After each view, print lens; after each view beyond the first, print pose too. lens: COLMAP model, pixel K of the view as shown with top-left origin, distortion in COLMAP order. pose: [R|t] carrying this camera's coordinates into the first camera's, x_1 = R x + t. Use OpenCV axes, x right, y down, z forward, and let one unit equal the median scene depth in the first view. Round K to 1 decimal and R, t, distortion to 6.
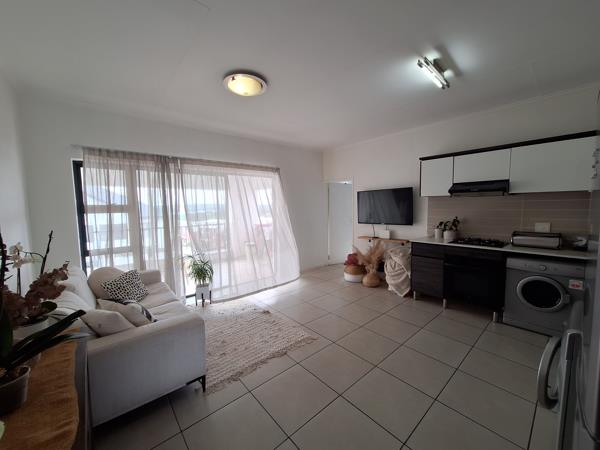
lens RADIAL K [[239.6, 0, 300.0], [0, 239.6, 225.0], [0, 0, 1]] dist [-0.001641, 0.000116]
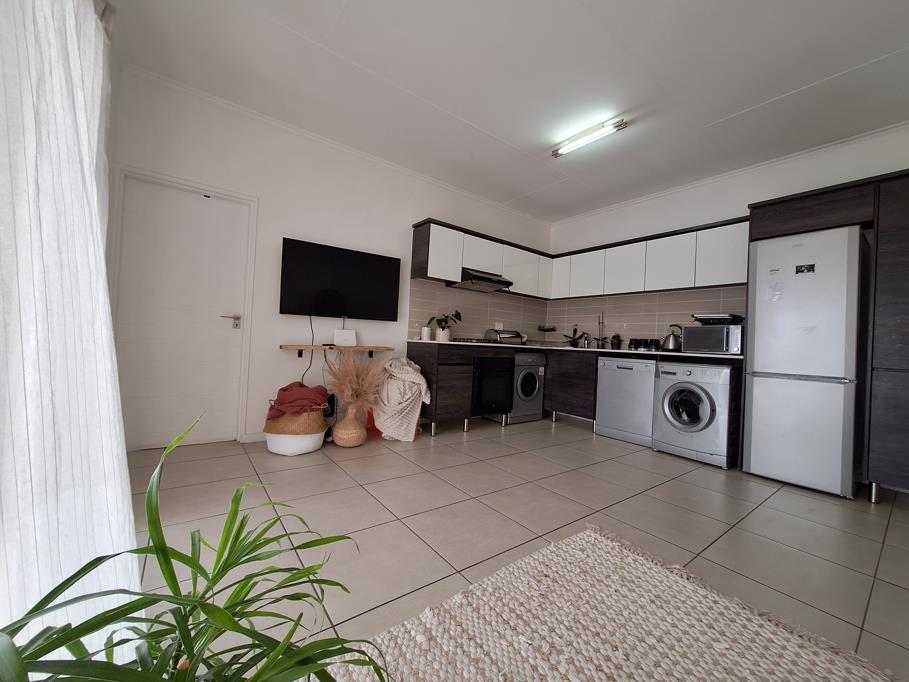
lens RADIAL K [[361.7, 0, 454.0], [0, 361.7, 337.4], [0, 0, 1]] dist [-0.000918, 0.000226]
pose [[0.068918, 0.032919, 0.997079, -0.529436], [0.024958, 0.999086, -0.034710, 0.093867], [-0.997310, 0.027277, 0.068033, 0.954678]]
